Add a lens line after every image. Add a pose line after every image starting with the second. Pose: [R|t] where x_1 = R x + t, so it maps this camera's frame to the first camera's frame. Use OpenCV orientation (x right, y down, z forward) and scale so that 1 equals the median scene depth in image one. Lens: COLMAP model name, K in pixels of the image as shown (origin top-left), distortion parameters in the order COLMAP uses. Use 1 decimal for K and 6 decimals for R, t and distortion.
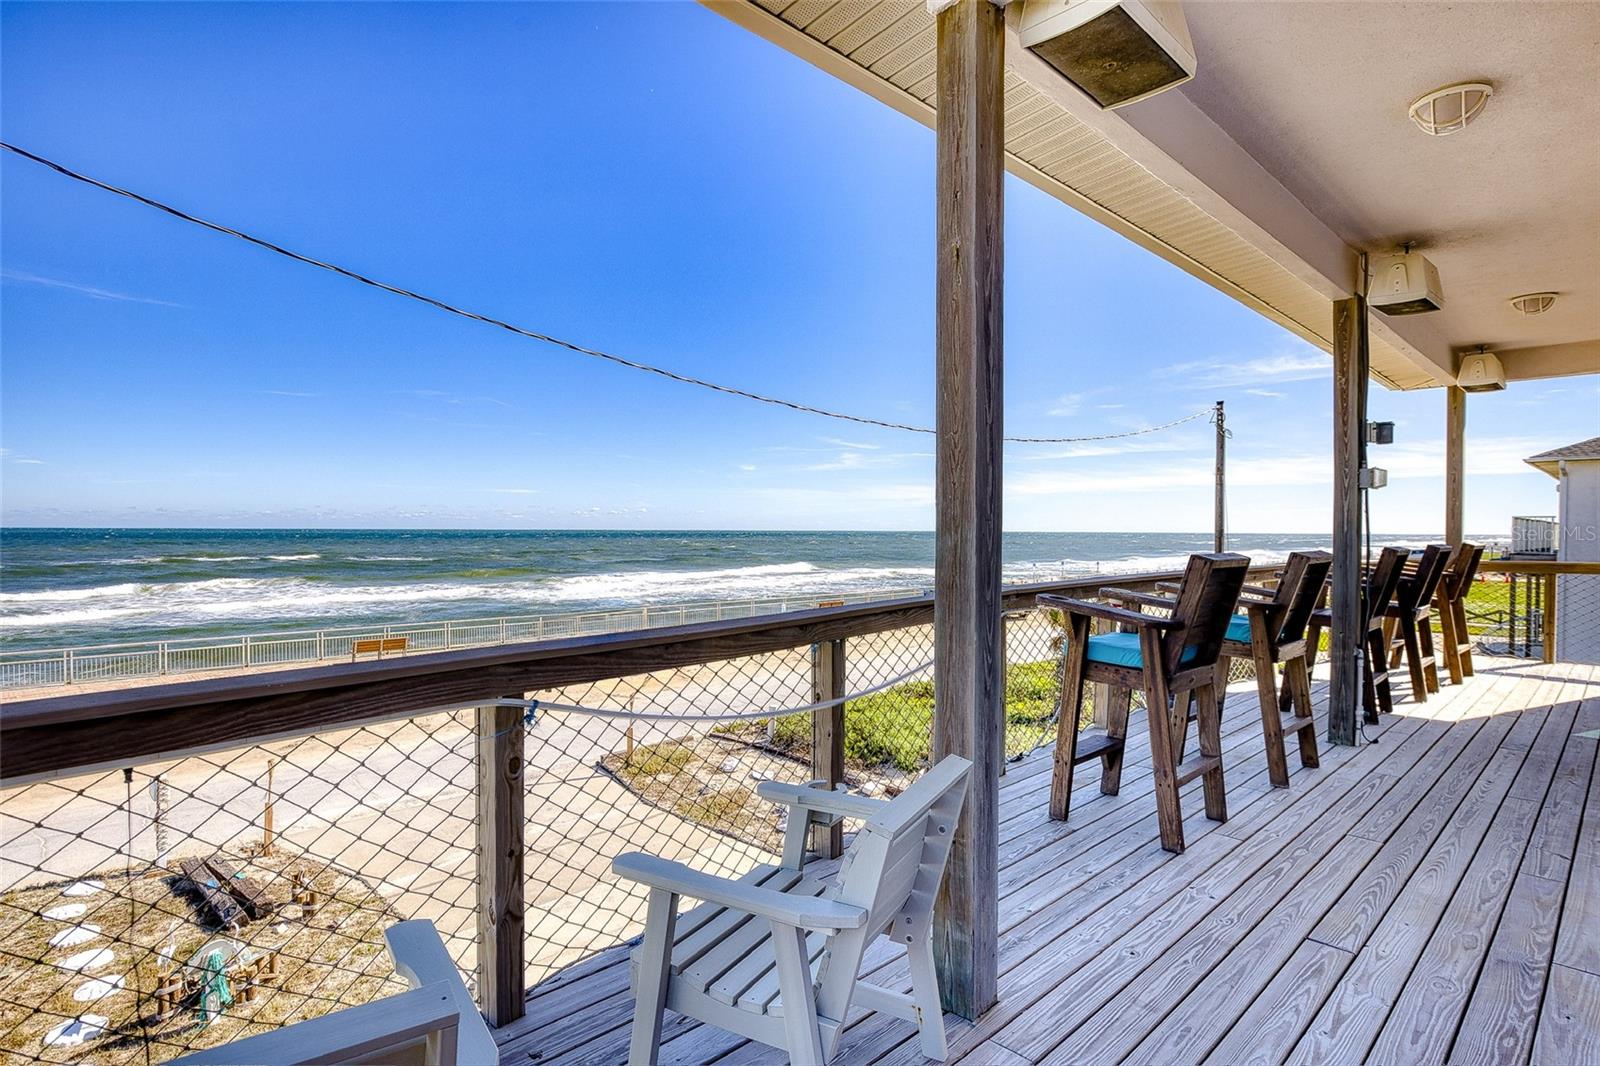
lens RADIAL K [[856.4, 0, 792.1], [0, 856.4, 538.3], [0, 0, 1]] dist [-0.001506, 0.000226]
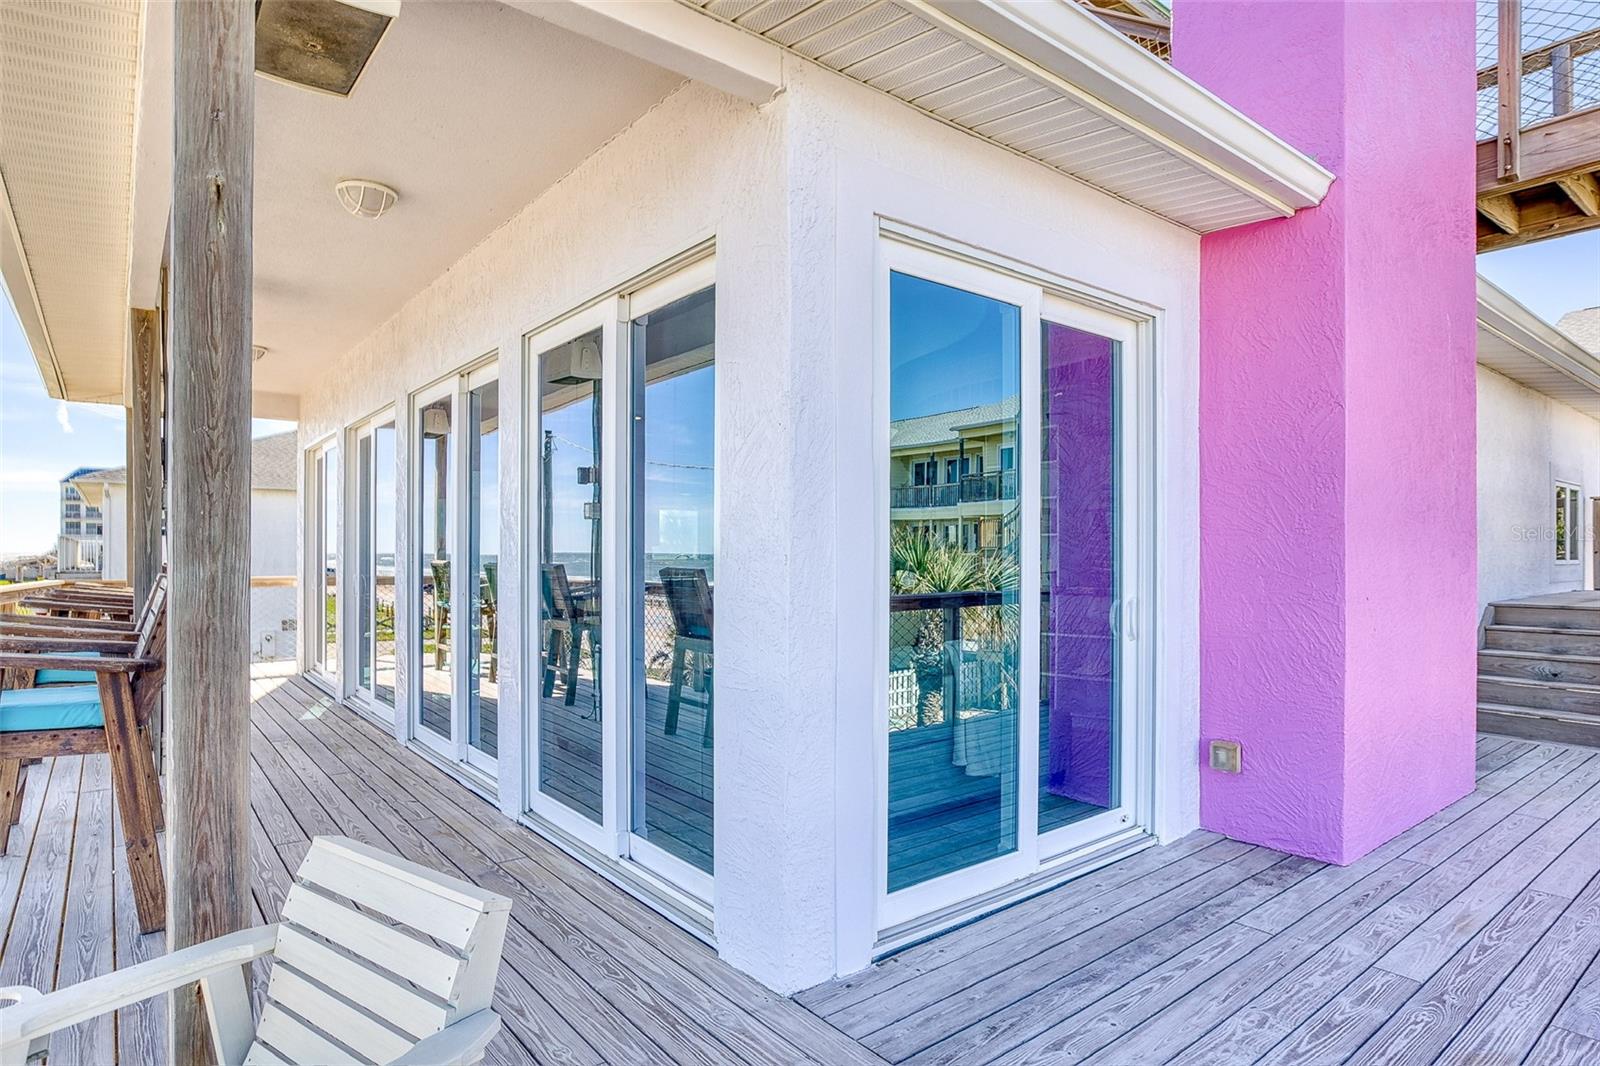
lens RADIAL K [[856.4, 0, 792.1], [0, 856.4, 538.3], [0, 0, 1]] dist [-0.001506, 0.000226]
pose [[0.111407, 0.010154, 0.993723, -0.355381], [0.011252, 0.999871, -0.011479, -0.008151], [-0.993711, 0.012460, 0.111278, 0.291198]]
